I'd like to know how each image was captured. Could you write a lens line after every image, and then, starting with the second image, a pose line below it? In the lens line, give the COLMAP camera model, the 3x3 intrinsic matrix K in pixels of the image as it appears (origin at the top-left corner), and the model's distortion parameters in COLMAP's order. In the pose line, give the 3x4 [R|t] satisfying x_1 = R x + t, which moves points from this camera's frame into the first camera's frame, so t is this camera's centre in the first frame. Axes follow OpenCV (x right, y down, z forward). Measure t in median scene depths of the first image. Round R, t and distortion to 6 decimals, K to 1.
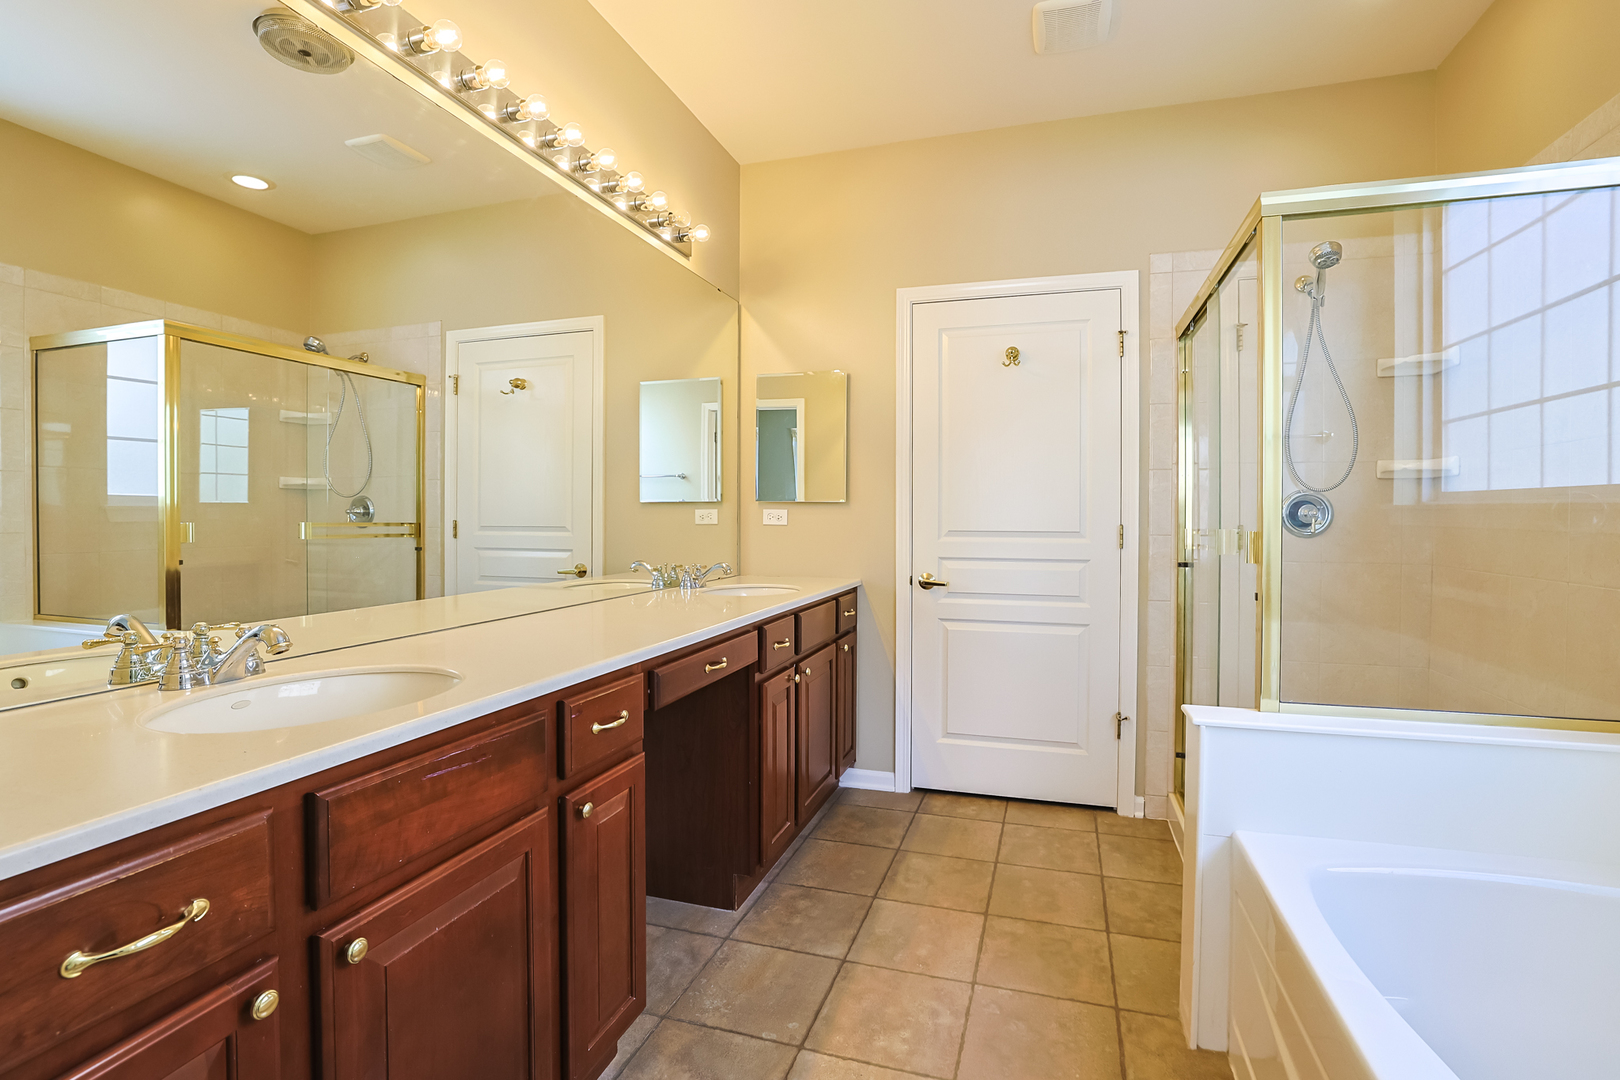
lens RADIAL K [[757.8, 0, 806.7], [0, 757.8, 536.1], [0, 0, 1]] dist [-0.050172, 0.019135]
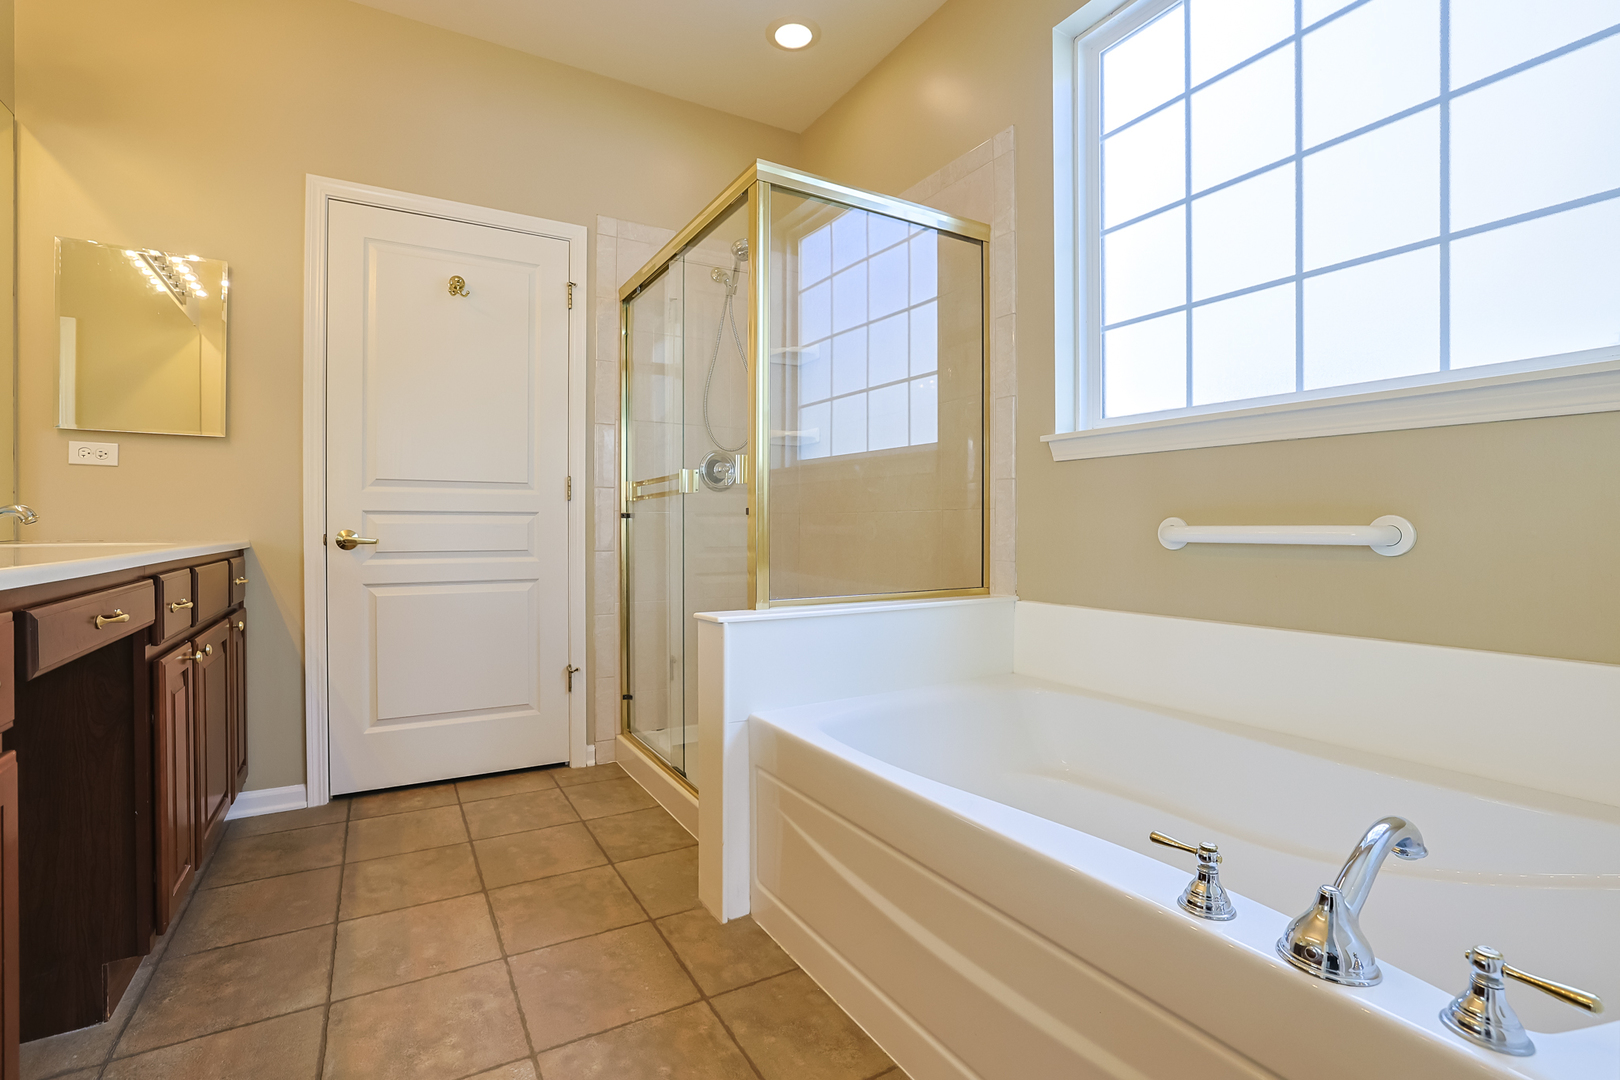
lens RADIAL K [[757.8, 0, 806.7], [0, 757.8, 536.1], [0, 0, 1]] dist [-0.050172, 0.019135]
pose [[0.669617, -0.013621, 0.742582, -0.133454], [0.020999, 0.999779, -0.000597, 0.081141], [-0.742410, 0.015993, 0.669755, 0.102384]]
